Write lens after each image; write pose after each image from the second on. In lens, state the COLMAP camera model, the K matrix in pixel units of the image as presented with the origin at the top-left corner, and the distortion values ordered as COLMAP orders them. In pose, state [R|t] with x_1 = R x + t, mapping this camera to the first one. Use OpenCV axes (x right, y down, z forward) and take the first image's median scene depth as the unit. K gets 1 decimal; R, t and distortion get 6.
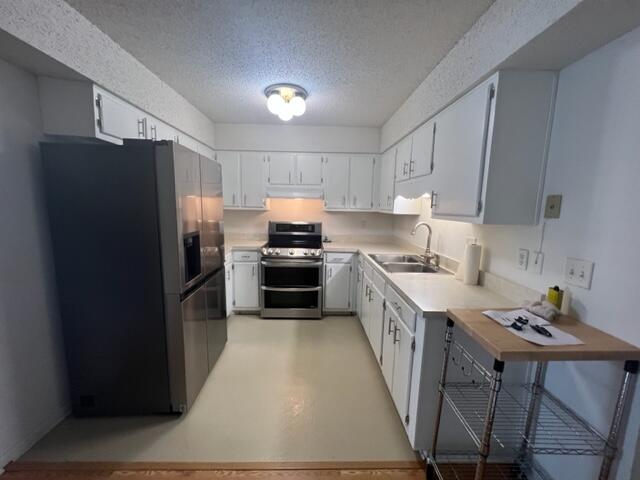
lens RADIAL K [[256.2, 0, 320.0], [0, 256.2, 240.0], [0, 0, 1]] dist [0.000007, 0.000184]
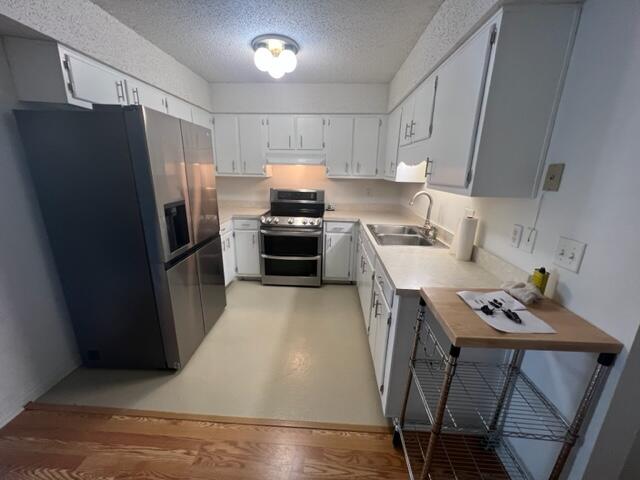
lens RADIAL K [[255.9, 0, 320.0], [0, 255.9, 240.0], [0, 0, 1]] dist [-0.001407, -0.000105]
pose [[0.997071, 0.018793, -0.074131, 0.106422], [-0.008900, 0.991263, 0.131597, -0.014886], [0.075956, -0.130552, 0.988528, 0.032457]]
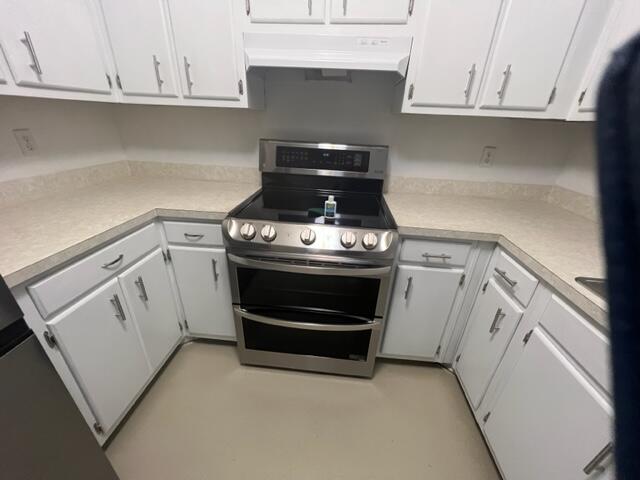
lens RADIAL K [[256.2, 0, 320.0], [0, 256.2, 240.0], [0, 0, 1]] dist [0.000007, 0.000184]
pose [[0.992725, 0.067674, -0.099587, -0.080514], [-0.035028, 0.953649, 0.298875, -0.074203], [0.115197, -0.293212, 0.949082, 0.915009]]
